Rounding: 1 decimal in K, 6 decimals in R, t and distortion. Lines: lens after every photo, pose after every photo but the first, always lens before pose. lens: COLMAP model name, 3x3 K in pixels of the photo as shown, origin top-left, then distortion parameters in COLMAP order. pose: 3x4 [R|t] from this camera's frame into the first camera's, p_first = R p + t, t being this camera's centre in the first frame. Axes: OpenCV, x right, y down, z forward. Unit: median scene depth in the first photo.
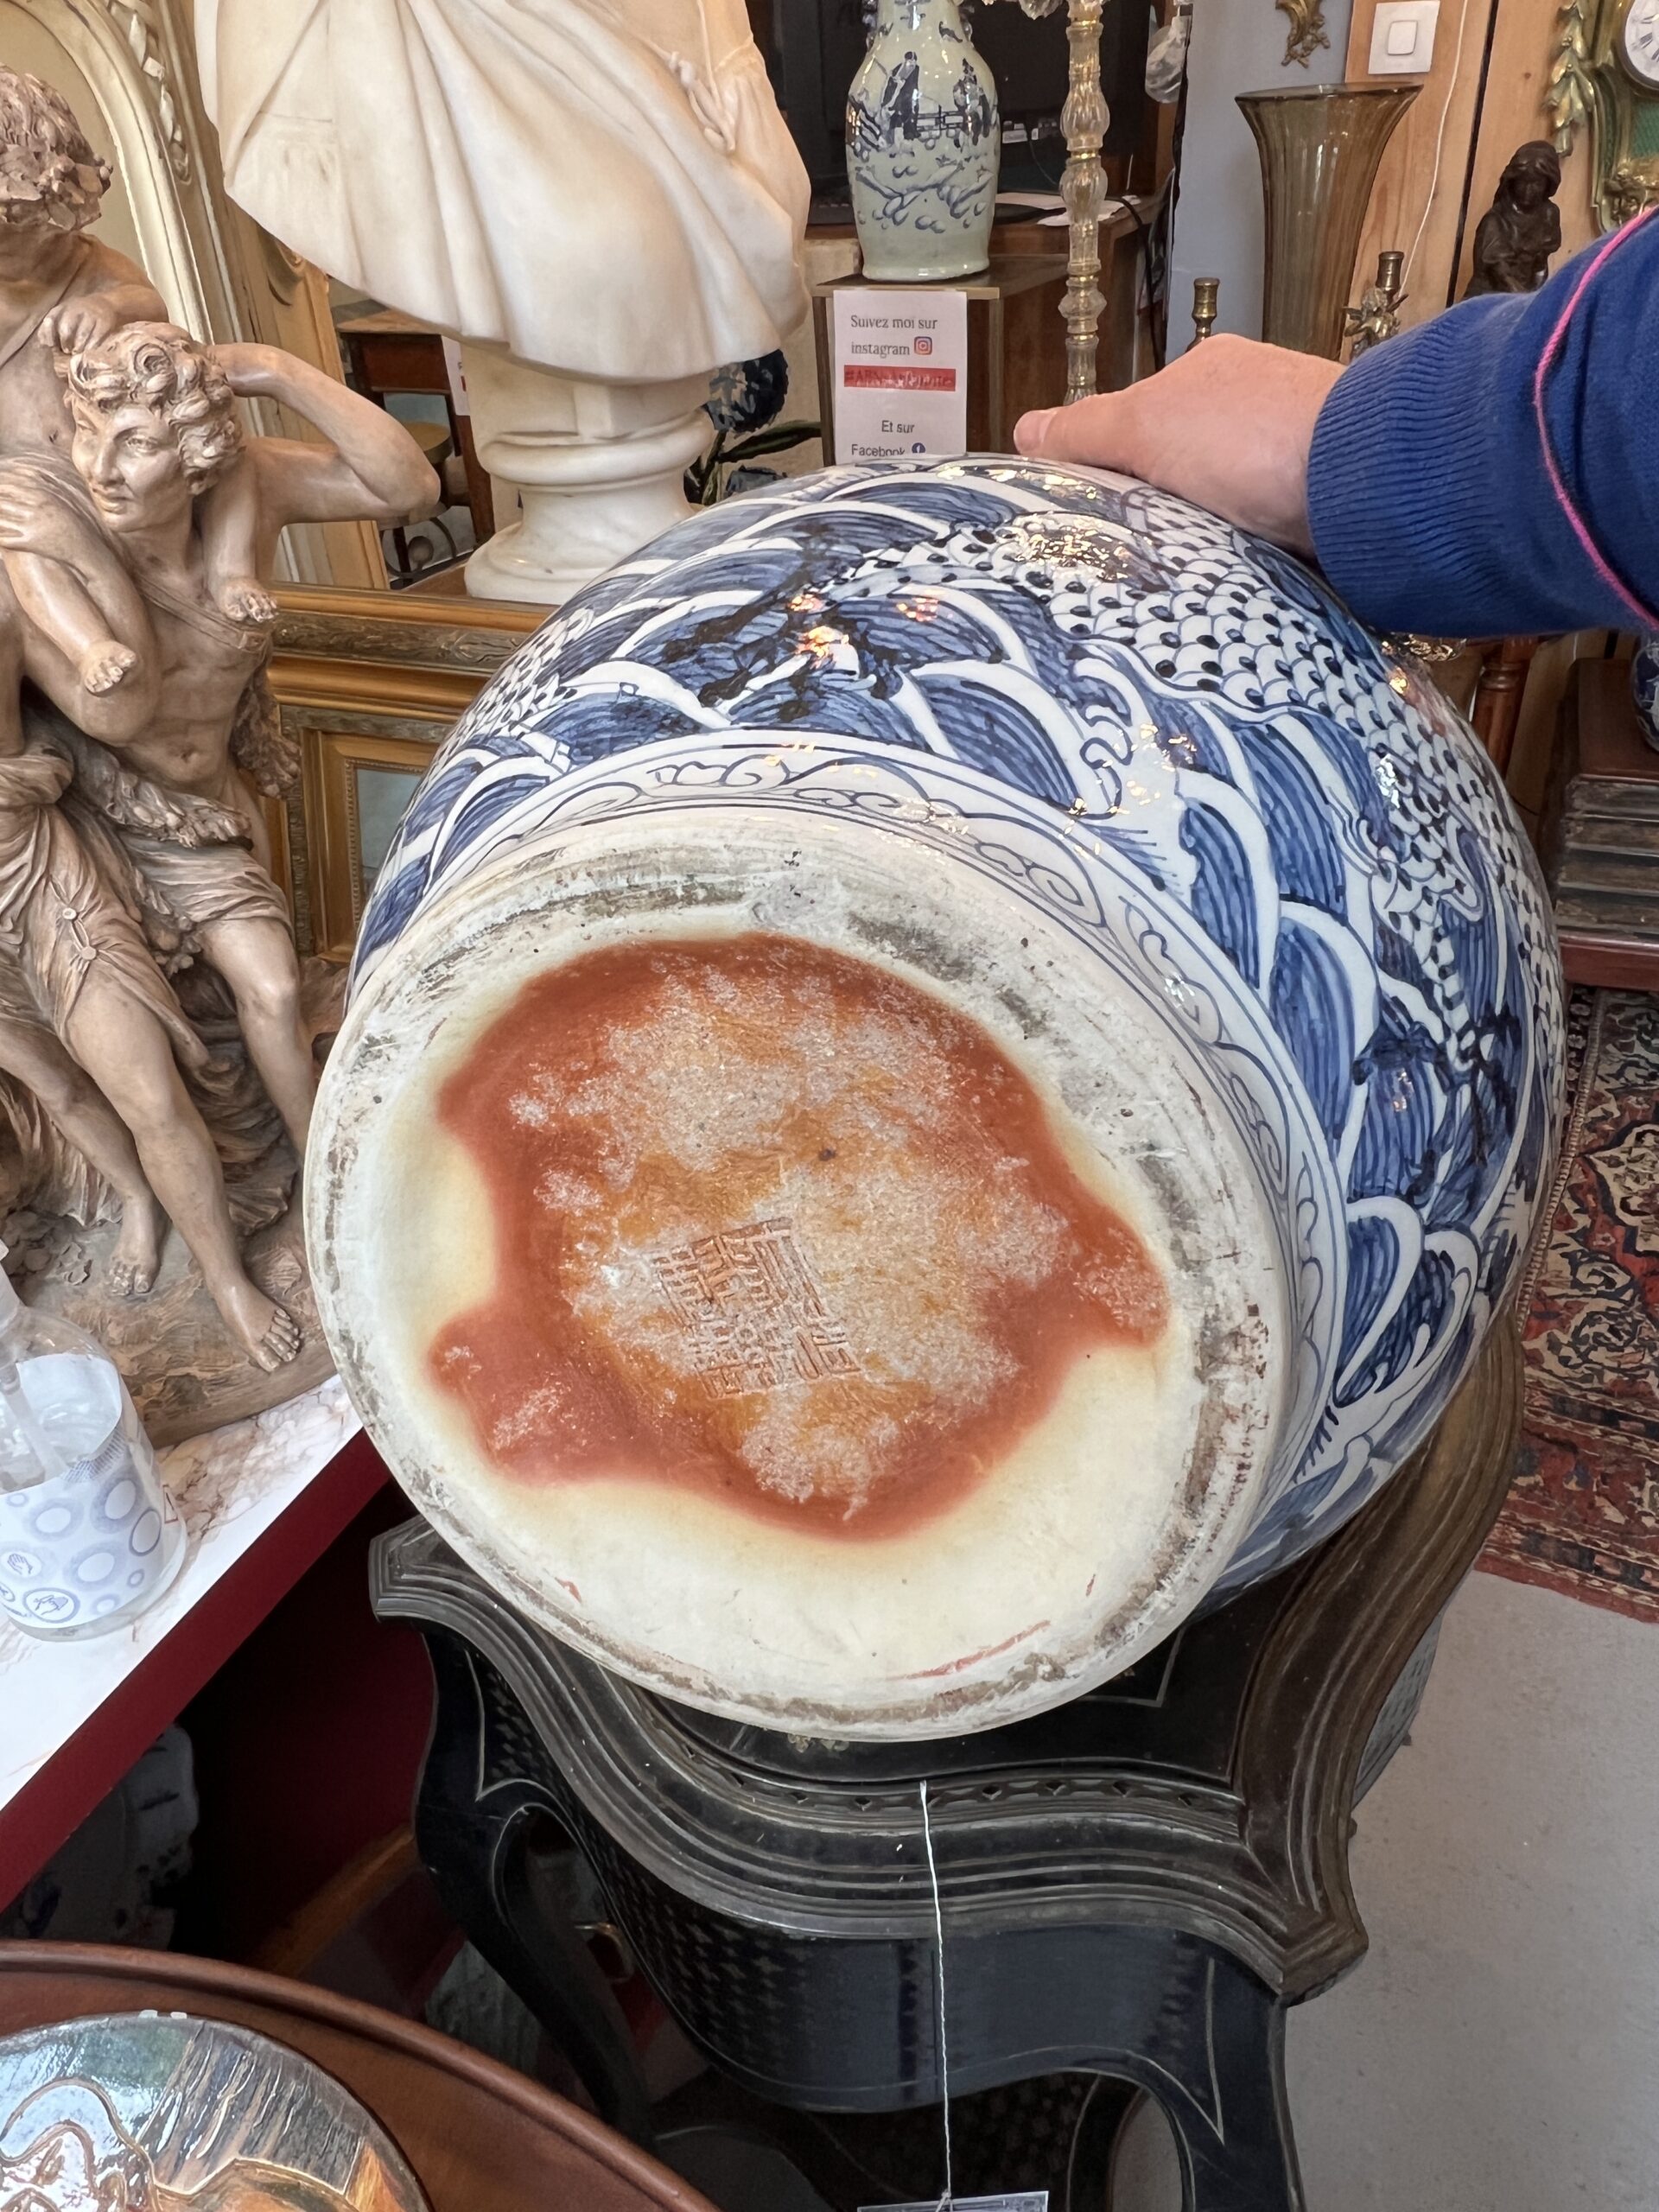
lens RADIAL K [[1558.8, 0, 781.9], [0, 1558.8, 1059.0], [0, 0, 1]] dist [0.001979, -0.004738]
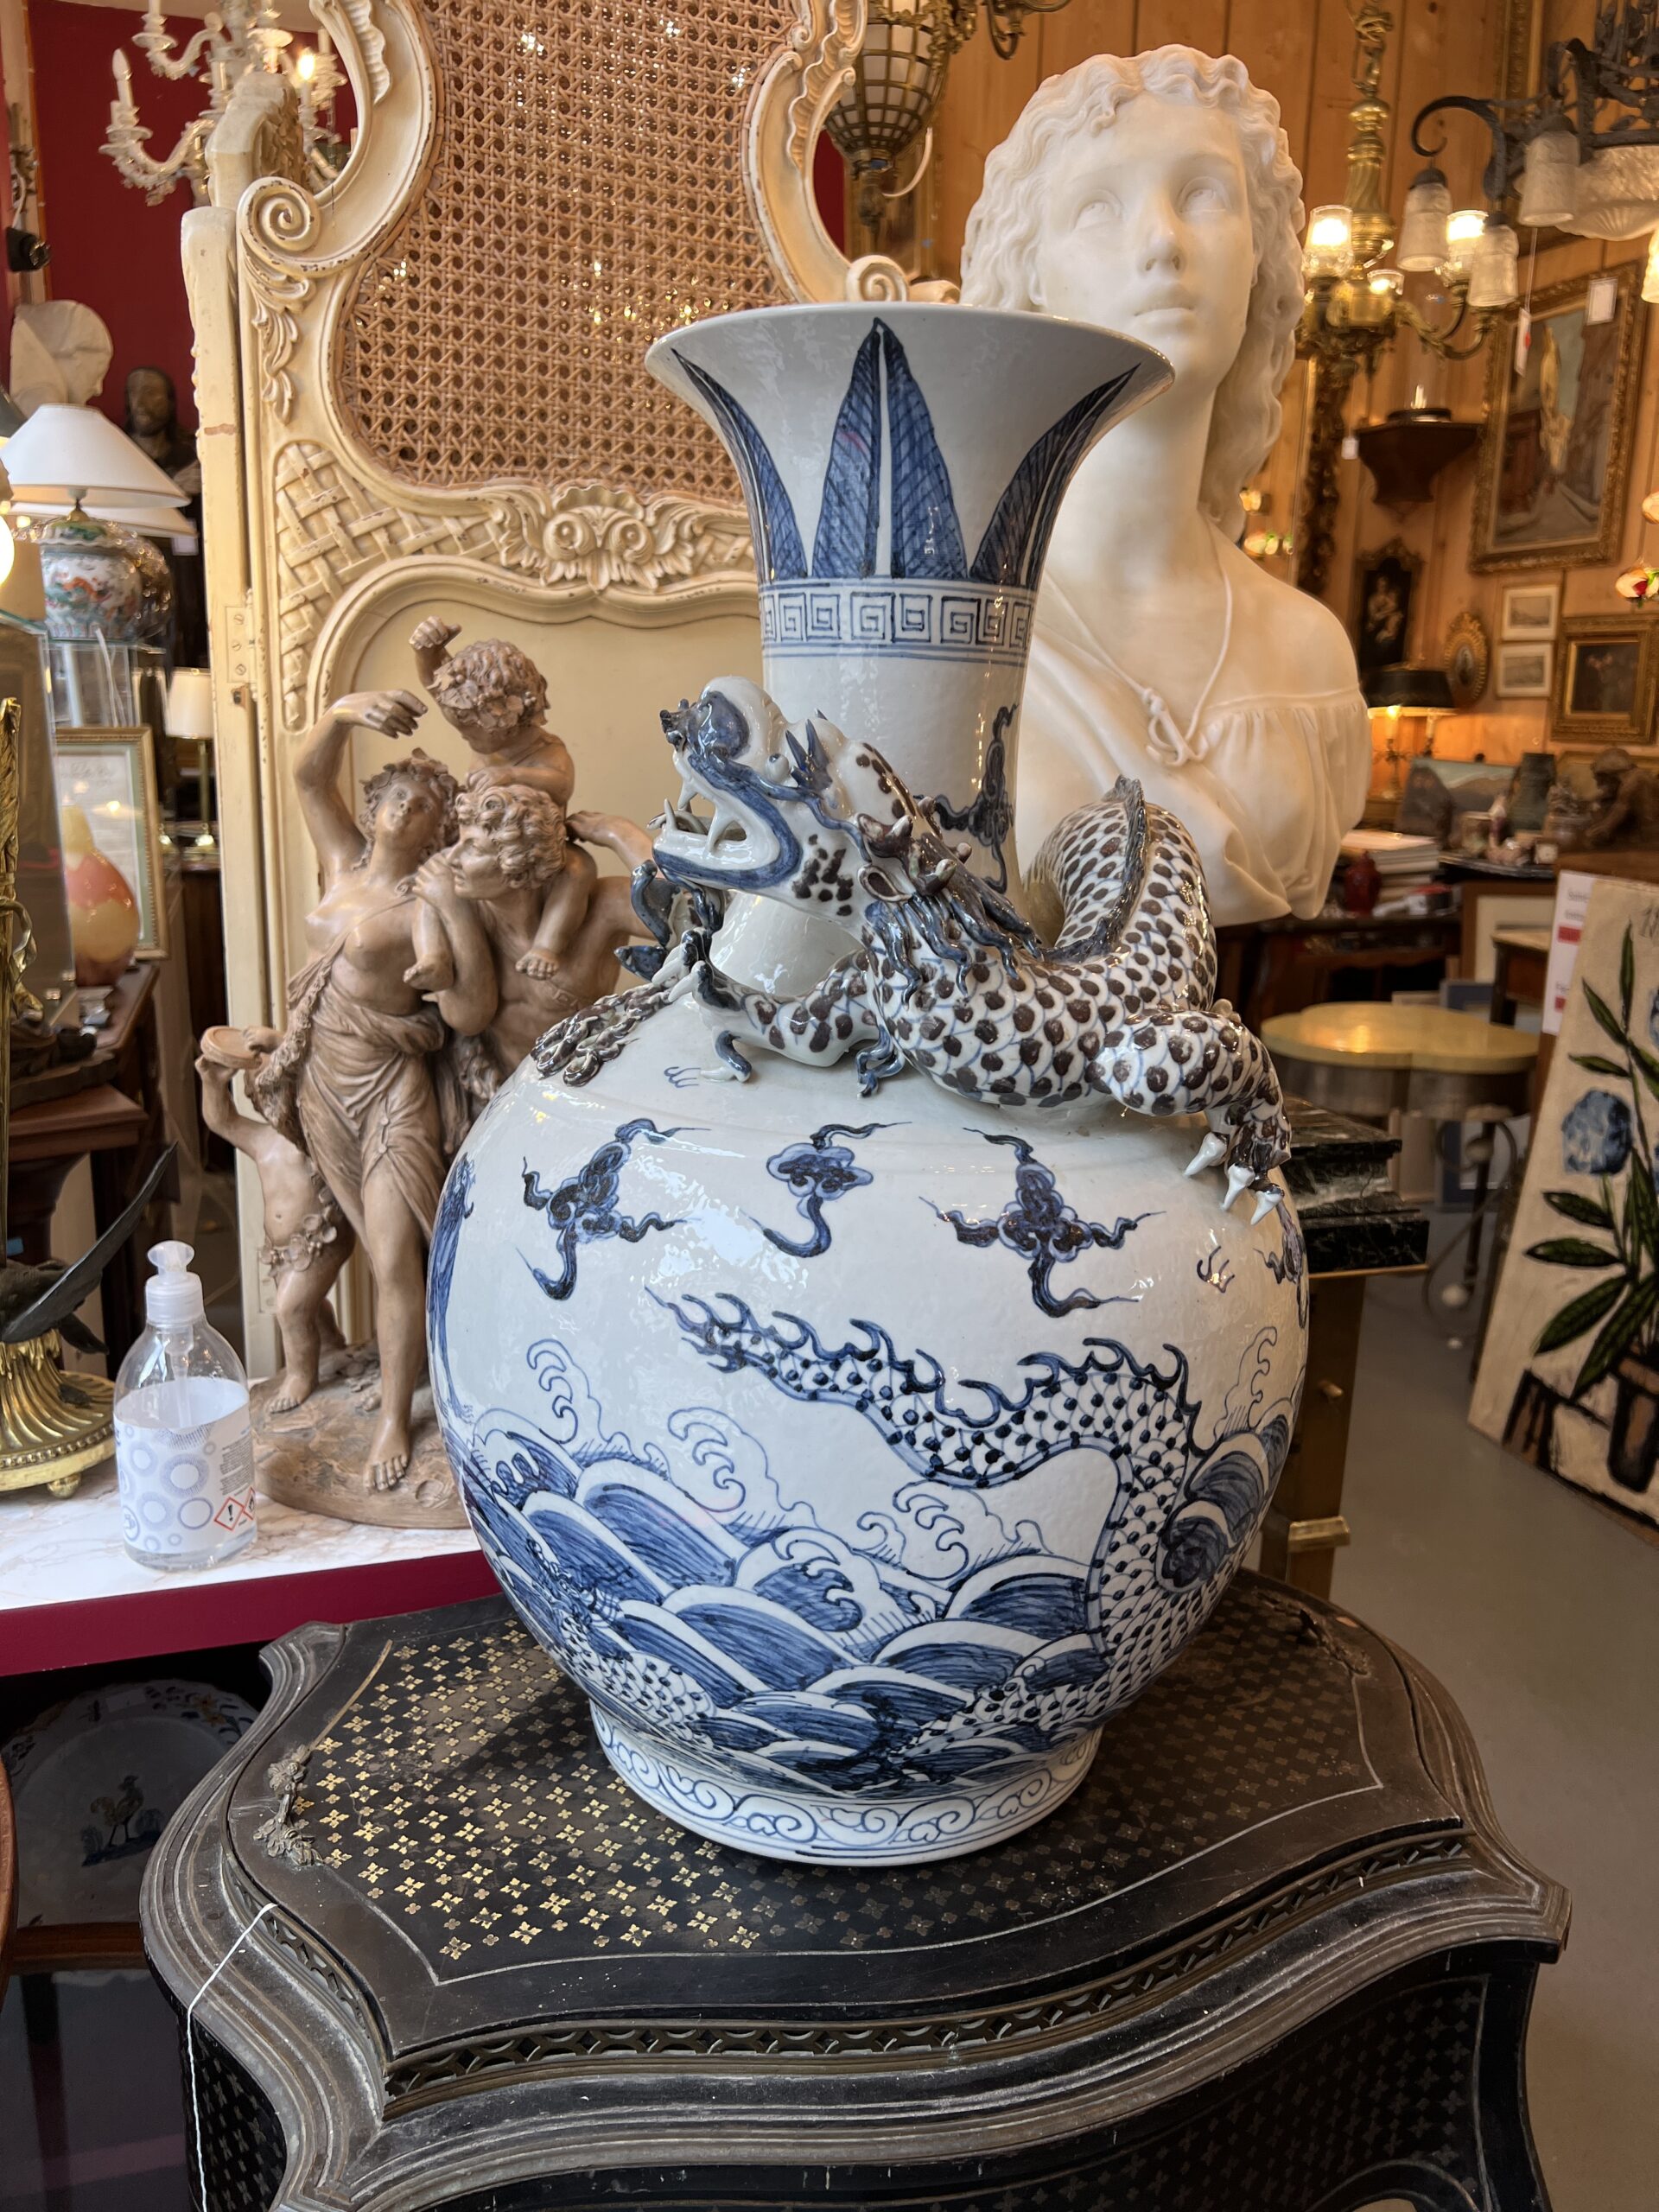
lens RADIAL K [[1663.6, 0, 815.8], [0, 1663.6, 1104.3], [0, 0, 1]] dist [0.157623, -0.393160]
pose [[0.694228, 0.252816, -0.673893, 0.318535], [-0.459645, 0.876220, -0.144794, -0.021266], [0.553872, 0.410272, 0.724502, 0.013095]]
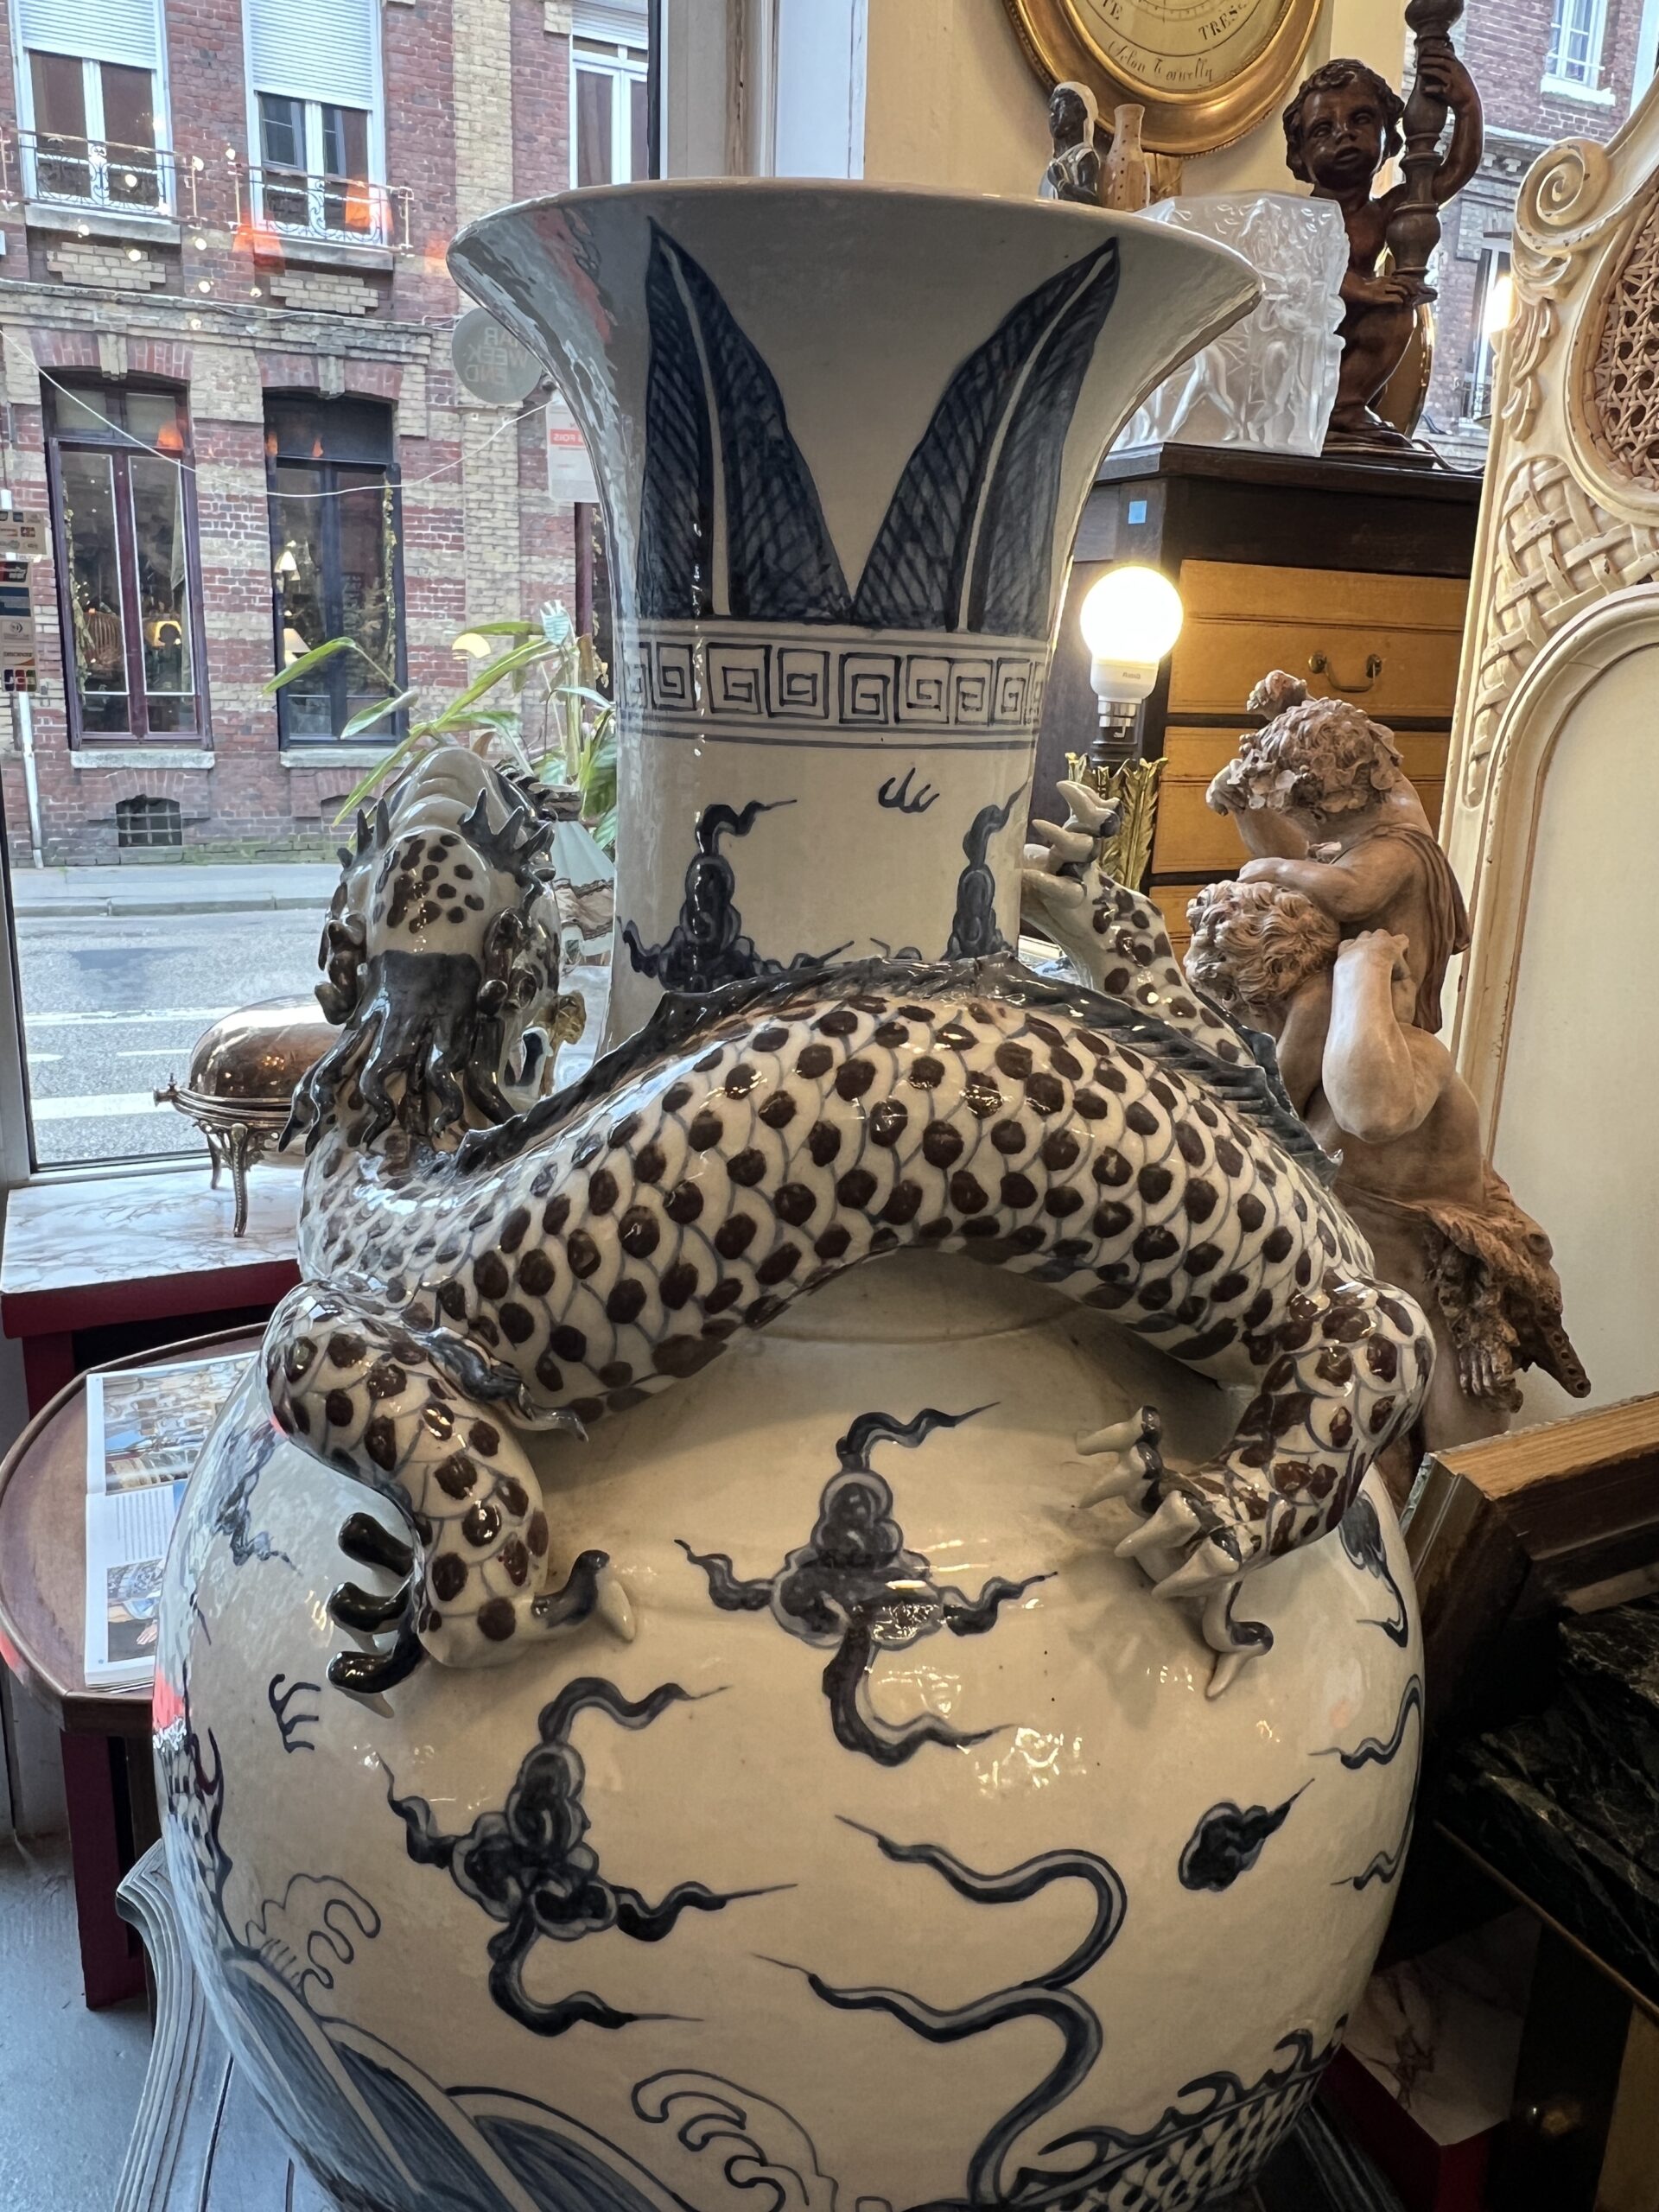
lens RADIAL K [[1558.8, 0, 781.9], [0, 1558.8, 1059.0], [0, 0, 1]] dist [0.001979, -0.004738]
pose [[-0.617963, 0.241384, -0.748235, 0.241568], [-0.420434, 0.702731, 0.573938, -0.278697], [0.664348, 0.669255, -0.332775, 0.376207]]
